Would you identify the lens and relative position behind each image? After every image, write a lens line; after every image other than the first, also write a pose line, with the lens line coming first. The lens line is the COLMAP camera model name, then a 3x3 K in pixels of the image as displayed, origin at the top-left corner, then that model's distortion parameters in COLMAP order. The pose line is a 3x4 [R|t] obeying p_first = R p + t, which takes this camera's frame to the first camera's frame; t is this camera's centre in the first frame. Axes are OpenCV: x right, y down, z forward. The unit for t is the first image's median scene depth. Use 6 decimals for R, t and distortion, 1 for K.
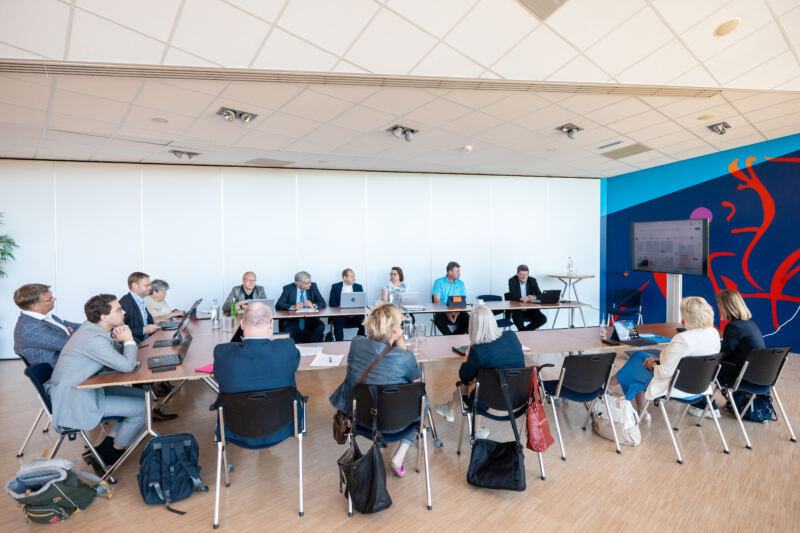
lens RADIAL K [[389.9, 0, 400.0], [0, 389.9, 266.5], [0, 0, 1]] dist [-0.000862, -0.000509]
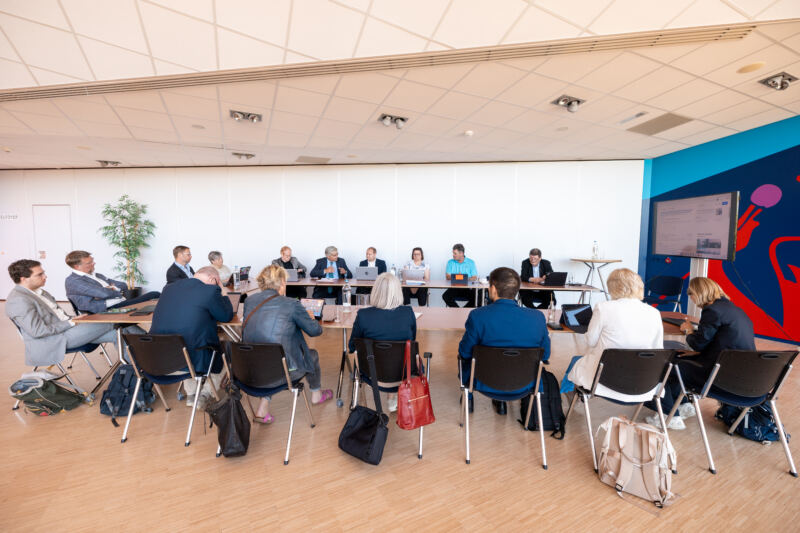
lens RADIAL K [[315.5, 0, 400.0], [0, 315.5, 266.5], [0, 0, 1]] dist [-0.000274, -0.000044]
pose [[0.959071, 0.034233, -0.281090, 0.269958], [-0.021988, 0.998671, 0.046605, 0.020153], [0.282312, -0.038517, 0.958549, 0.131938]]
